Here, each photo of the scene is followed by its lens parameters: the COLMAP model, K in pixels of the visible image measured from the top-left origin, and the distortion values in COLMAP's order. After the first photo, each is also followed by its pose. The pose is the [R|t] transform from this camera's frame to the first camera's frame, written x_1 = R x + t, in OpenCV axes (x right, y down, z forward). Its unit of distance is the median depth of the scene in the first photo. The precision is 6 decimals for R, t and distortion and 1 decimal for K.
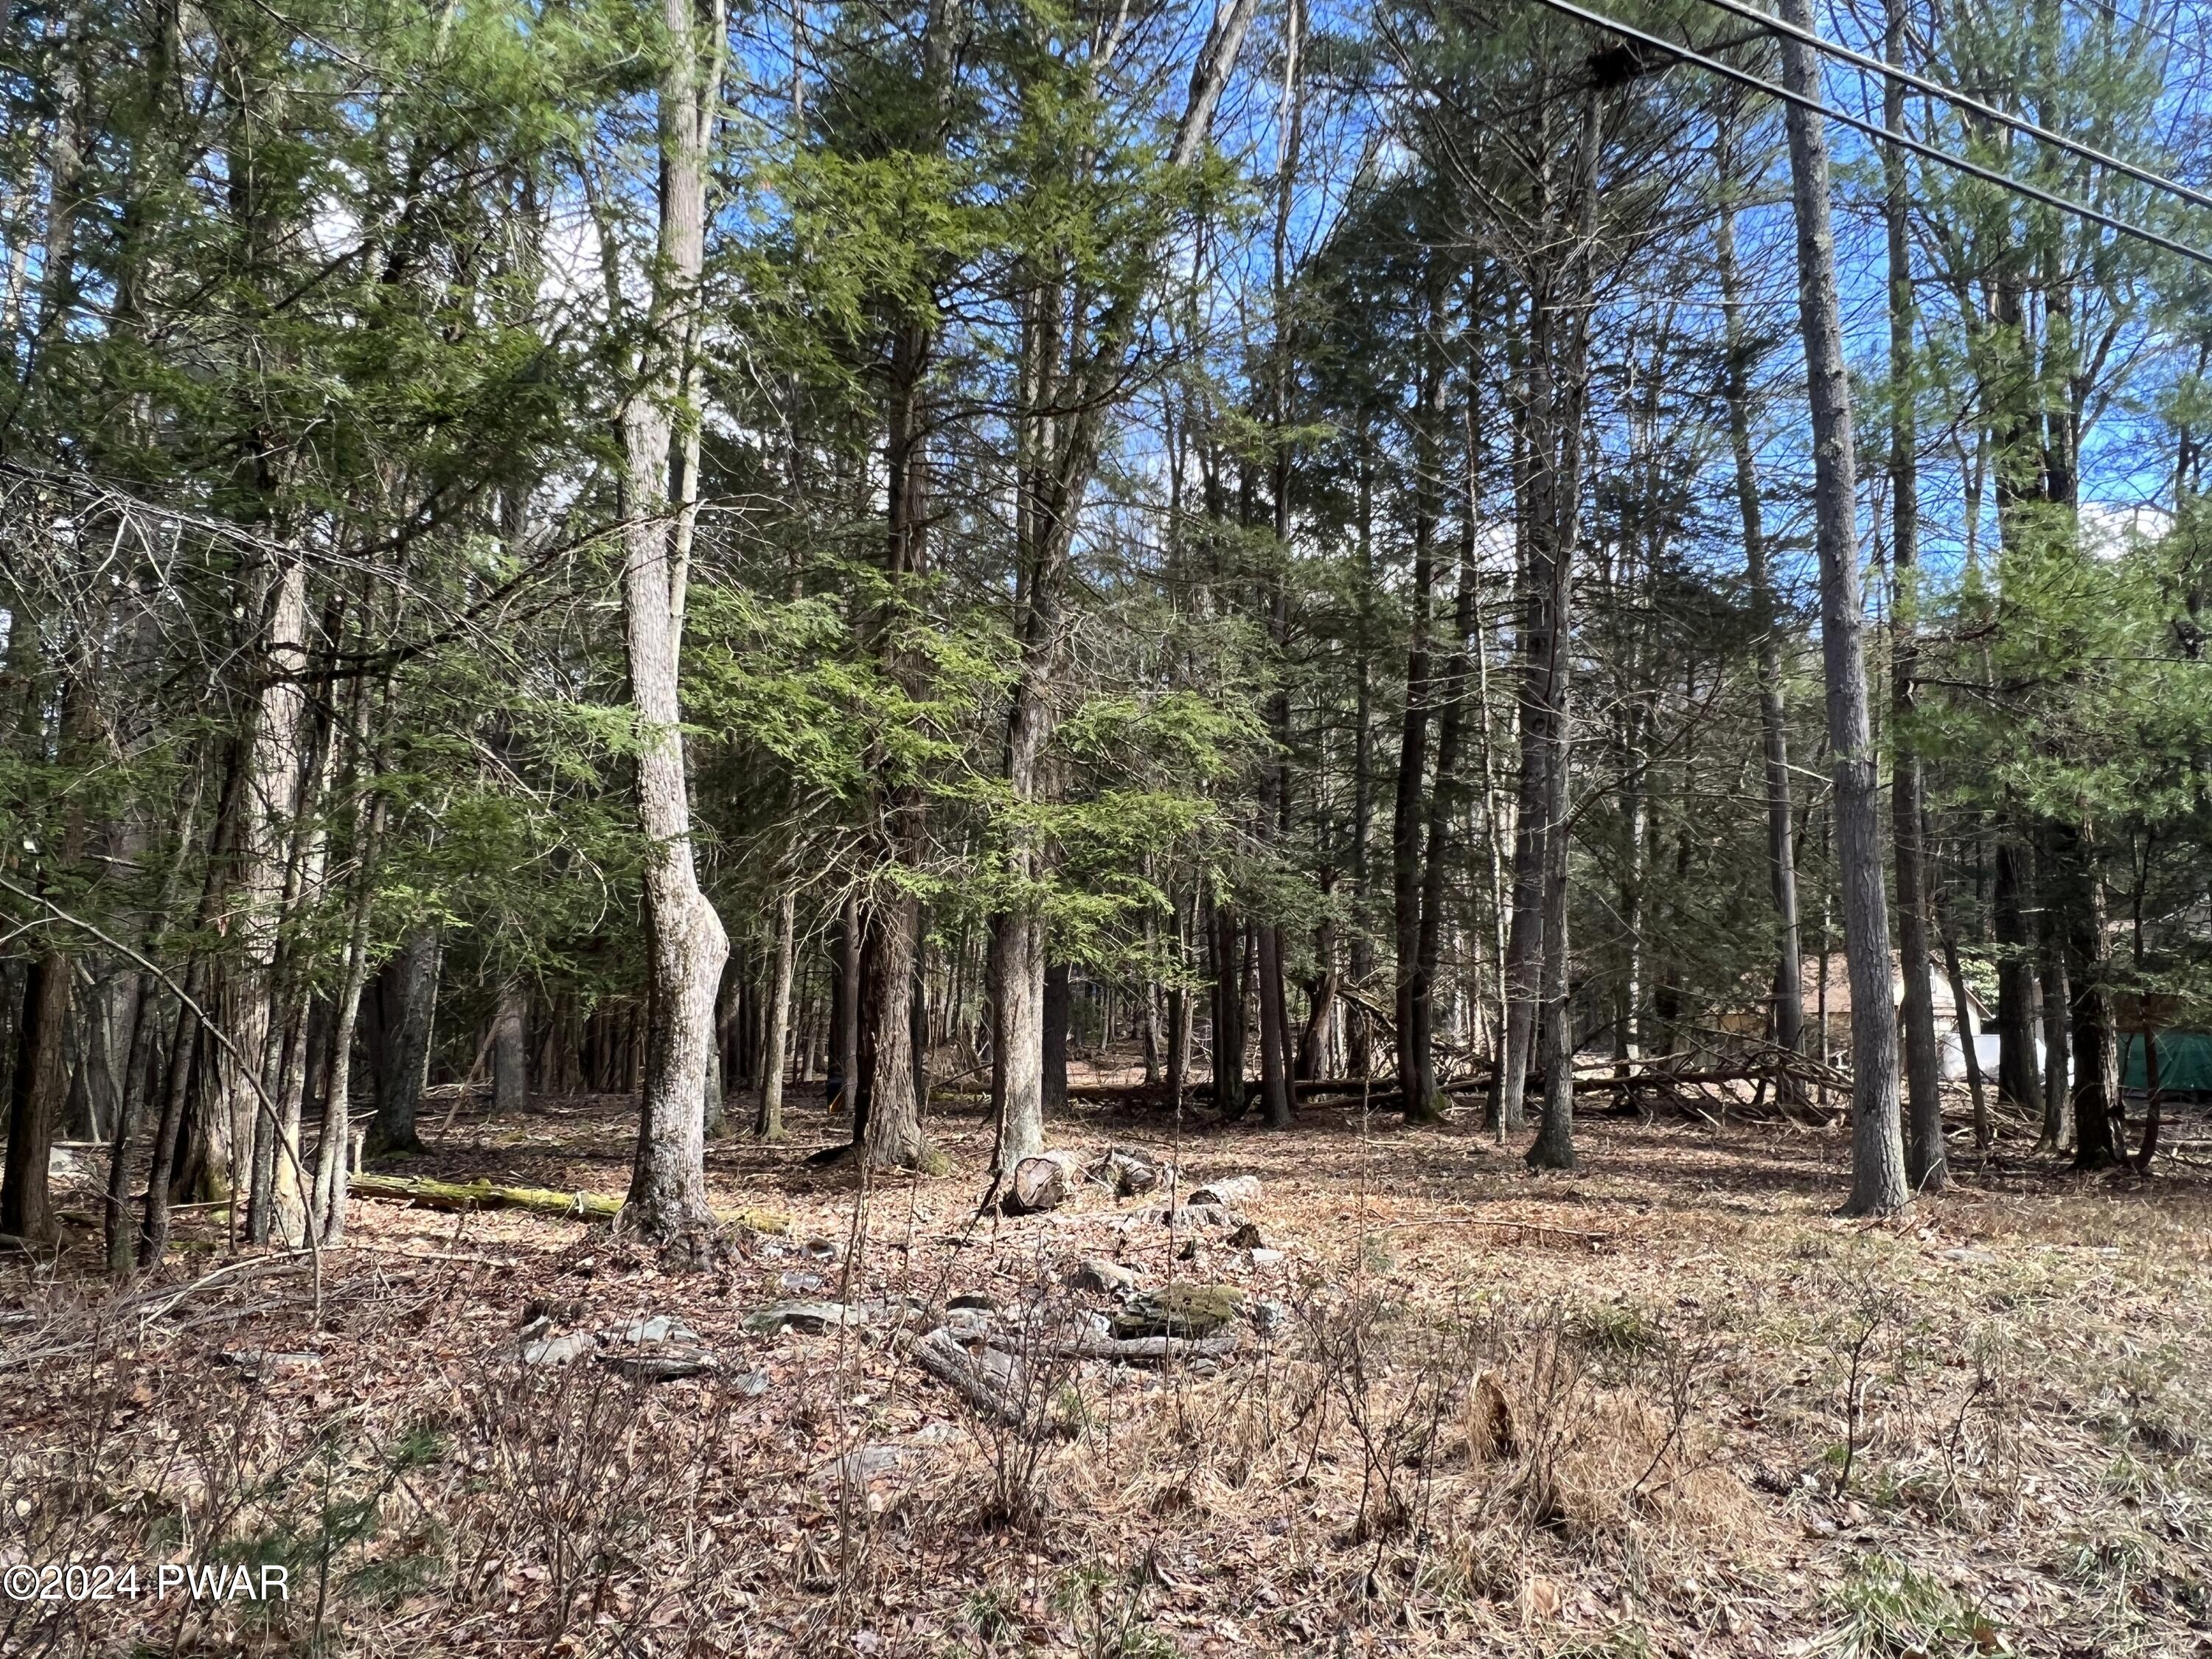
lens RADIAL K [[1427.2, 0, 1104.4], [0, 1427.2, 829.6], [0, 0, 1]] dist [0.000054, 0.000120]
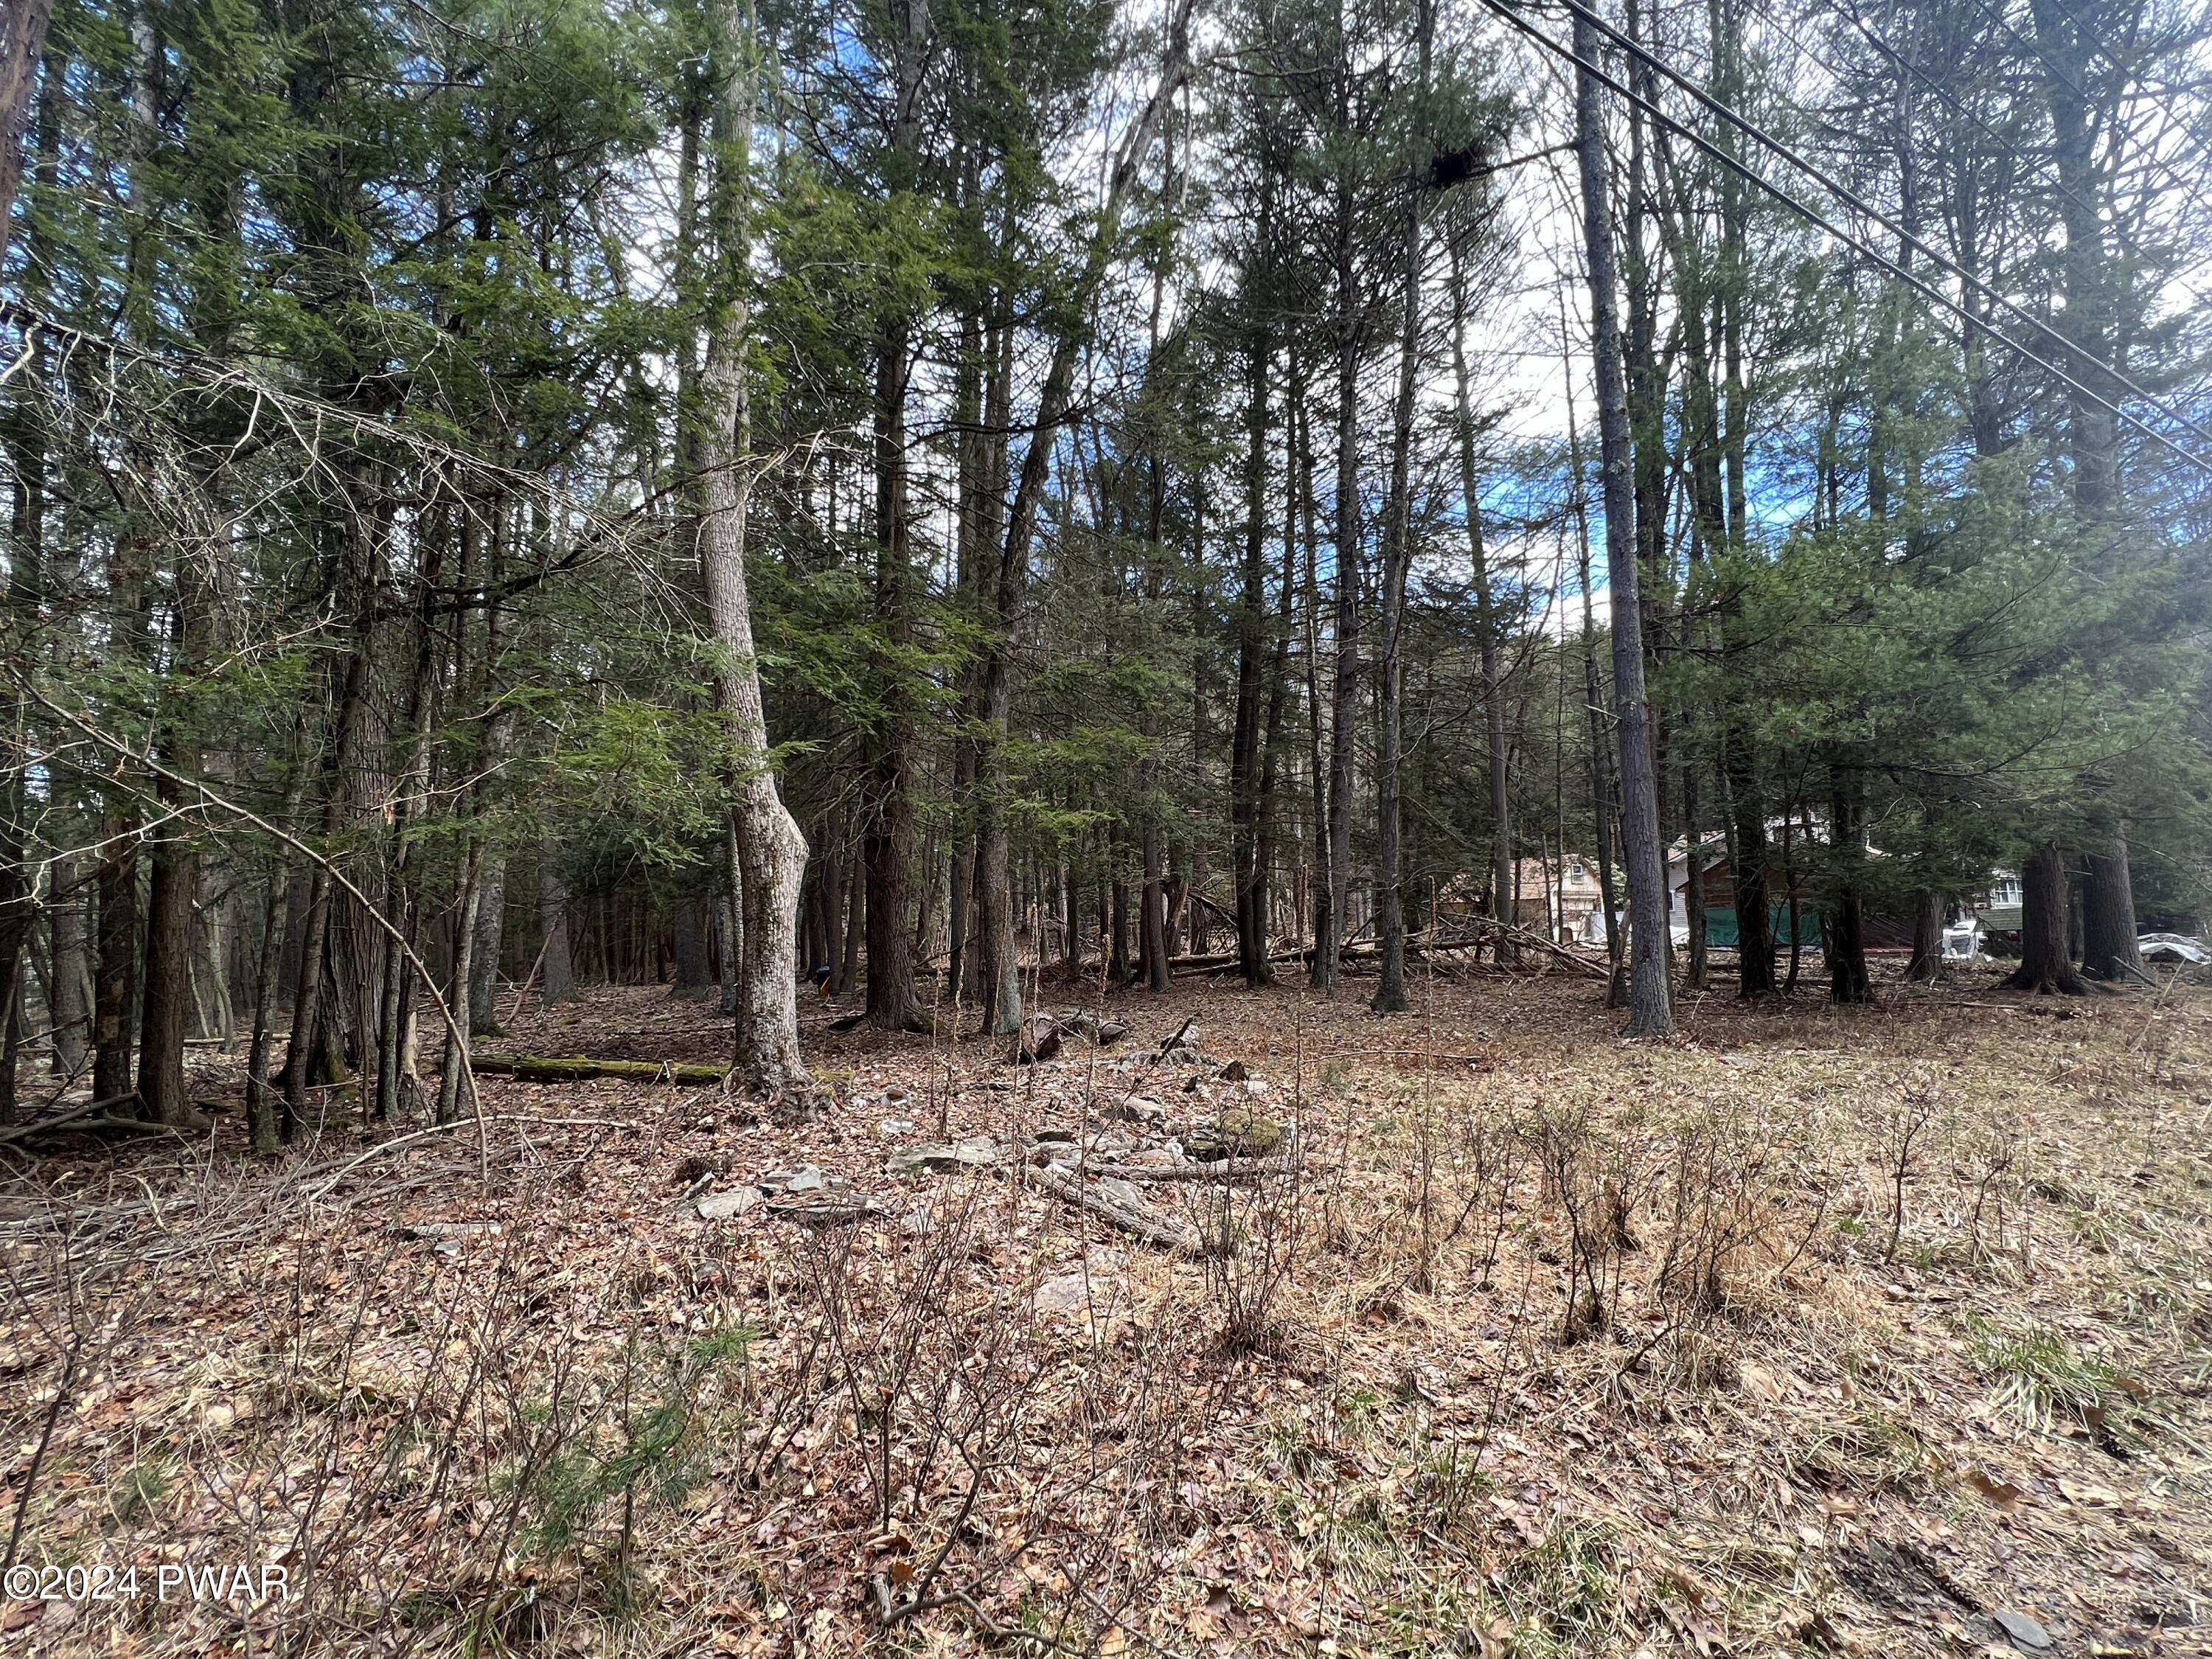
lens RADIAL K [[1024.2, 0, 1108.1], [0, 1024.2, 829.7], [0, 0, 1]] dist [-0.001265, -0.000552]
pose [[0.992347, -0.018084, 0.122146, -0.171833], [0.012871, 0.998978, 0.043336, 0.046512], [-0.122804, -0.041432, 0.991566, 0.187430]]
